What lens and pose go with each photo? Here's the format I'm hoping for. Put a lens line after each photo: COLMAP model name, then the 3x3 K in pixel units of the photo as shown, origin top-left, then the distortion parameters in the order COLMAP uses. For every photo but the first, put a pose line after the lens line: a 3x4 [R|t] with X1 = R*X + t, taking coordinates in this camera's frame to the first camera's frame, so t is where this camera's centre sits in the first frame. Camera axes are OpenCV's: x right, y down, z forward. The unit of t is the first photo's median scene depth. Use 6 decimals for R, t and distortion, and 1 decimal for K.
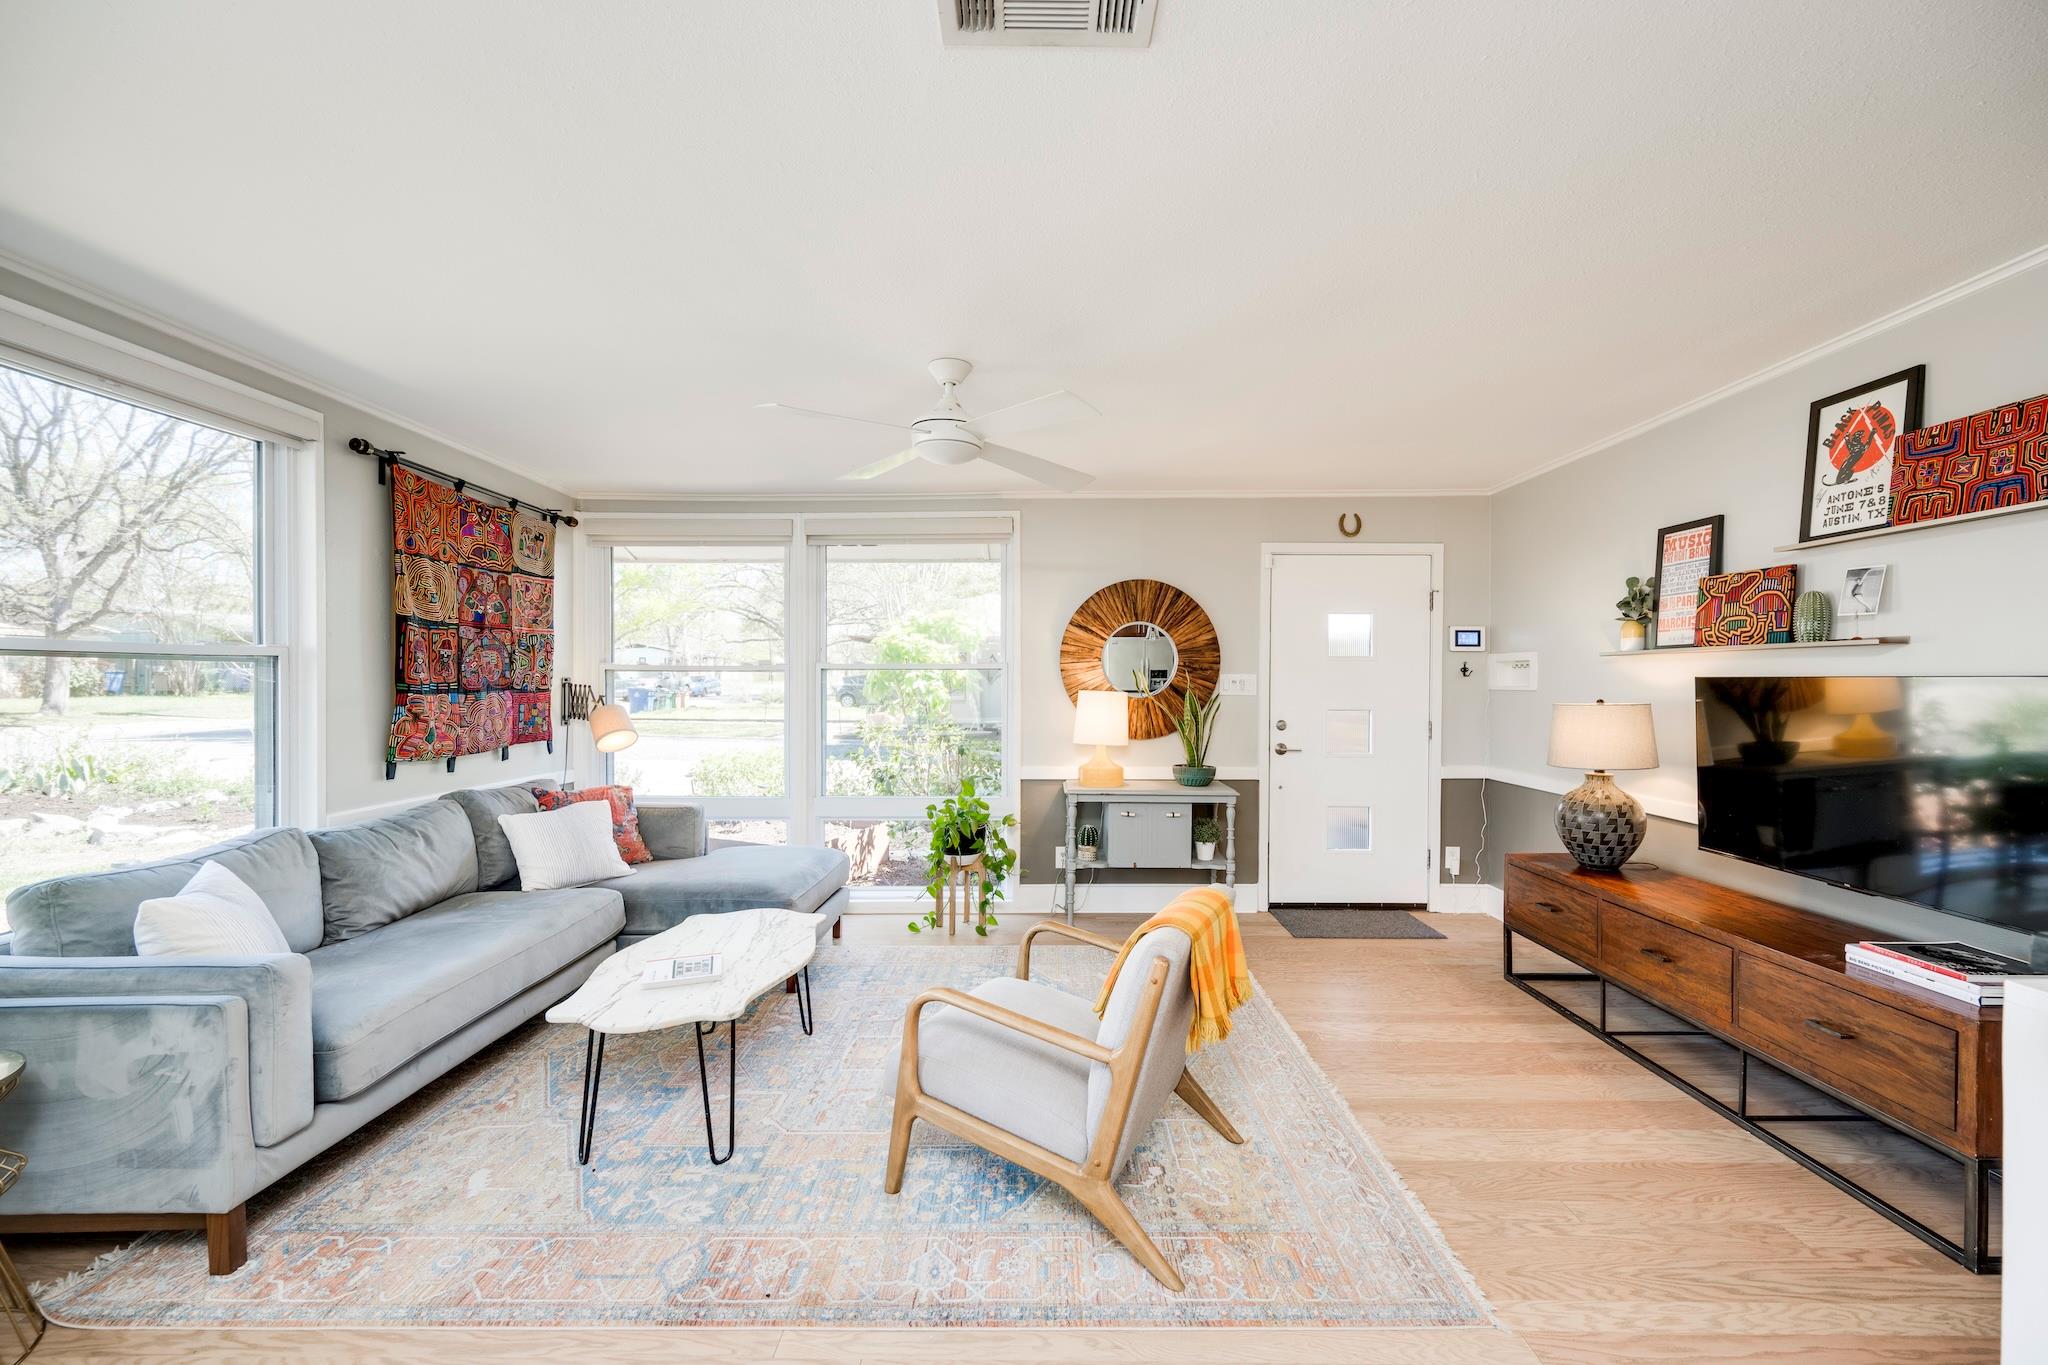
lens RADIAL K [[807.1, 0, 1032.3], [0, 807.1, 686.0], [0, 0, 1]] dist [0.000550, 0.000136]
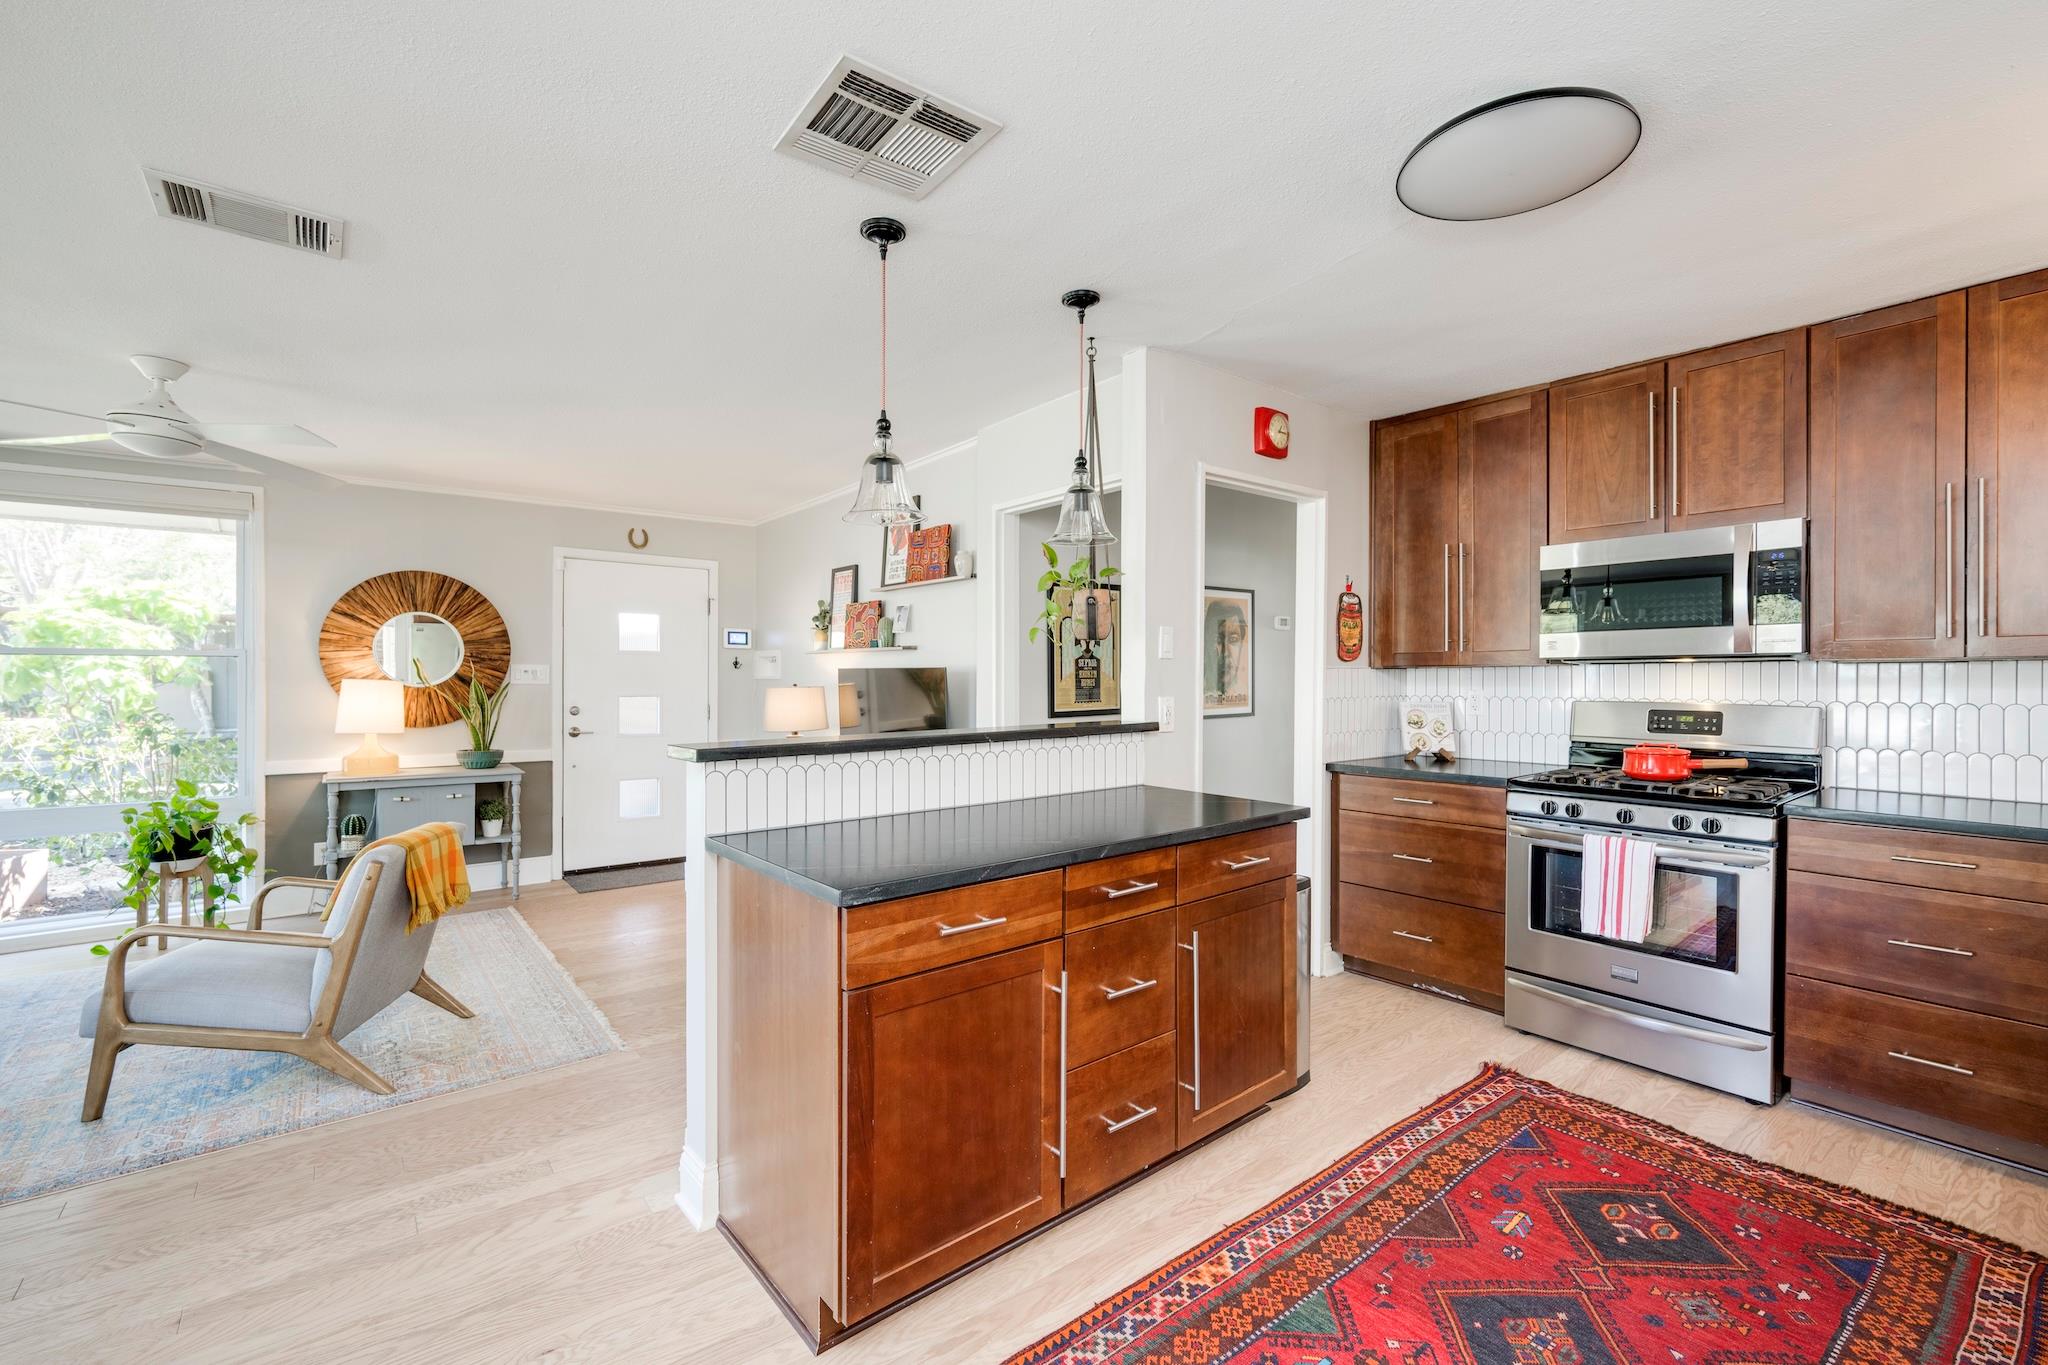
lens RADIAL K [[865.8, 0, 1029.1], [0, 865.8, 682.3], [0, 0, 1]] dist [-0.002697, 0.000326]
pose [[0.770297, -0.002322, 0.637682, 0.036250], [0.002169, 0.999997, 0.001022, 0.011735], [-0.637682, 0.000596, 0.770299, -0.412539]]
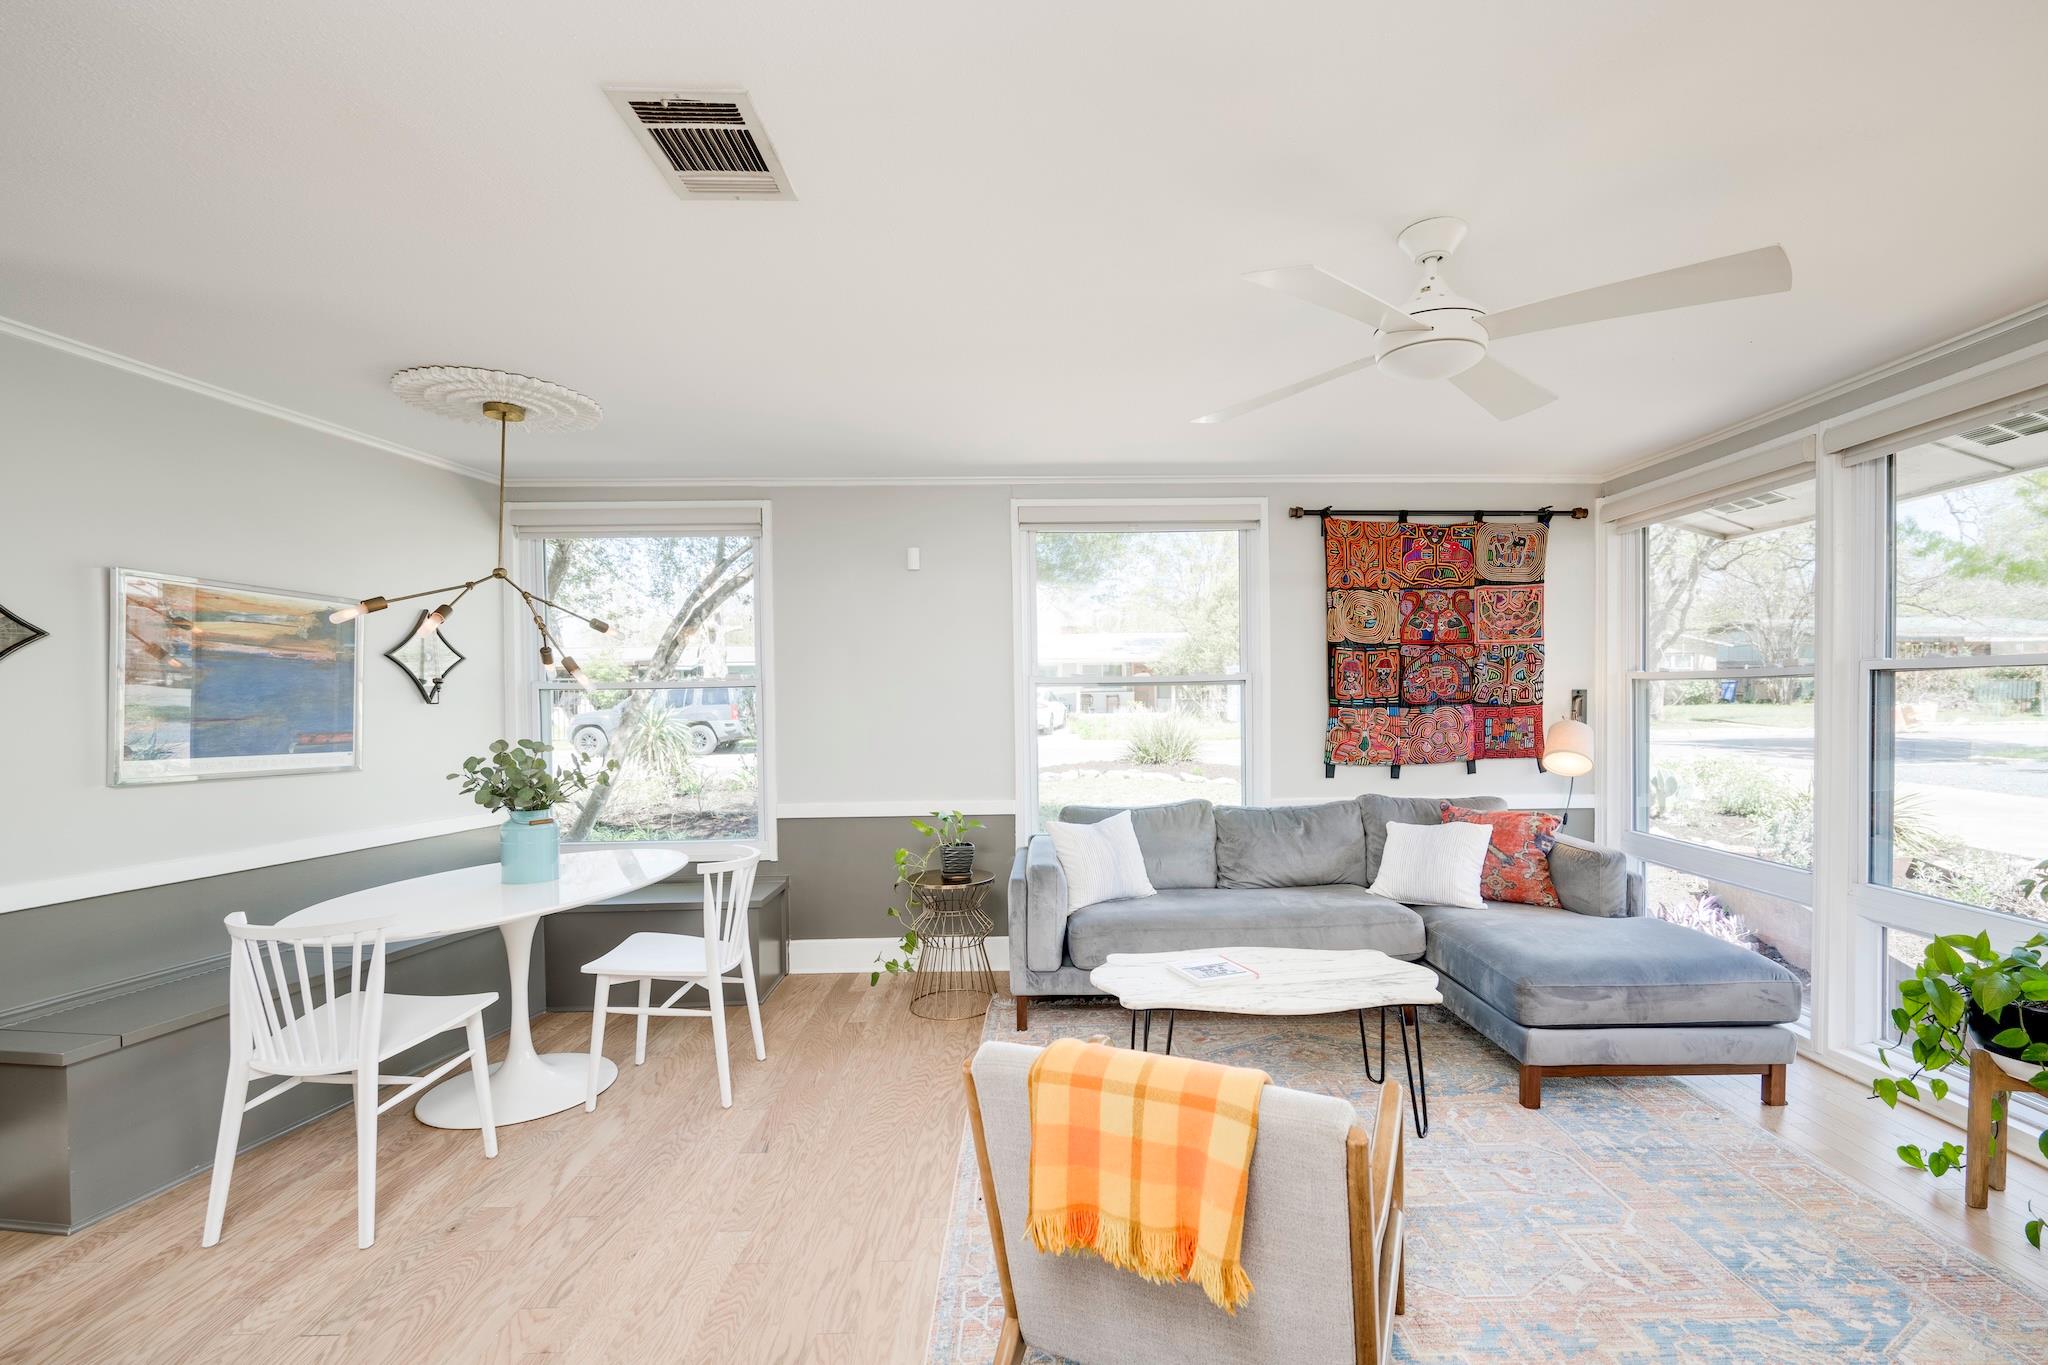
lens RADIAL K [[901.4, 0, 1078.6], [0, 901.4, 706.3], [0, 0, 1]] dist [-0.000632, -0.000286]
pose [[0.048113, 0.007581, -0.998813, 0.487504], [0.006913, 0.999945, 0.007923, -0.004796], [0.998818, -0.007286, 0.048058, 0.504003]]
